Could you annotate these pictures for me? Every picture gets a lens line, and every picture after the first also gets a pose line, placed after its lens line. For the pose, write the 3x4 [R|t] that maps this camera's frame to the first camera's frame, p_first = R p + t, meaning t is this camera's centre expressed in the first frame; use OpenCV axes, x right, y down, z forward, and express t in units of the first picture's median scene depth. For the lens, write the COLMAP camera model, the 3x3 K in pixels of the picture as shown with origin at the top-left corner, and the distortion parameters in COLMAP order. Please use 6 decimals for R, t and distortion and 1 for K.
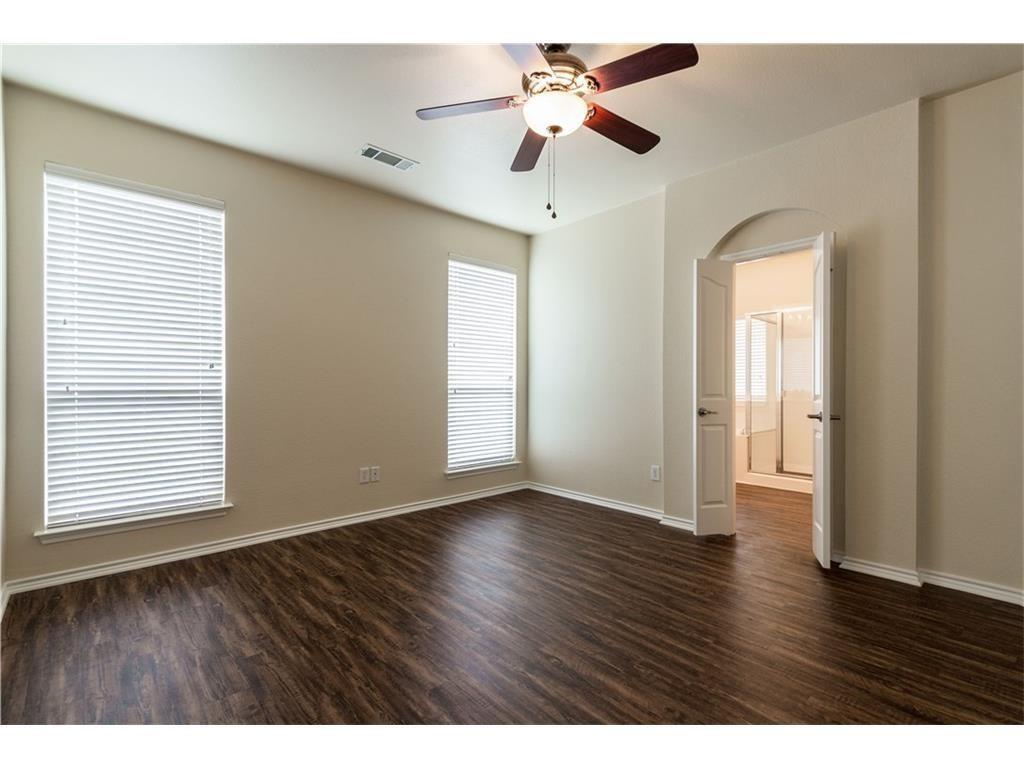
lens RADIAL K [[467.4, 0, 510.1], [0, 467.4, 379.9], [0, 0, 1]] dist [0.001023, -0.000379]
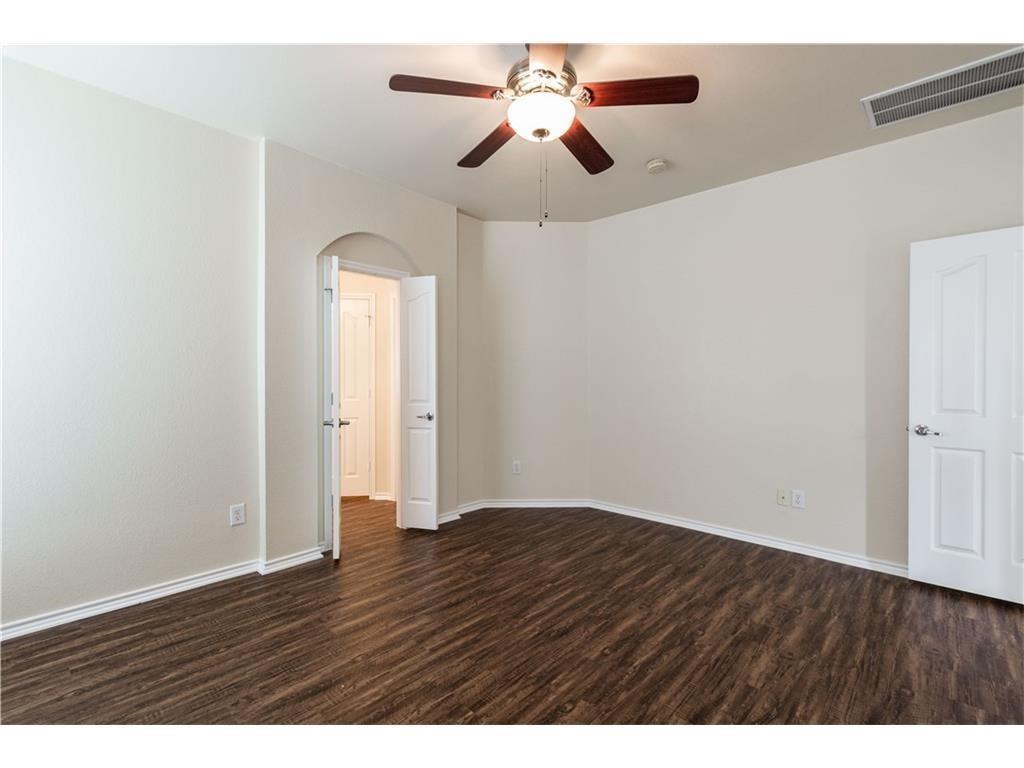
lens RADIAL K [[467.4, 0, 510.7], [0, 467.4, 378.9], [0, 0, 1]] dist [0.001023, -0.000379]
pose [[-0.095768, 0.005634, 0.995388, -0.725028], [-0.008376, 0.999944, -0.006465, -0.023357], [-0.995368, -0.008957, -0.095716, 0.987240]]
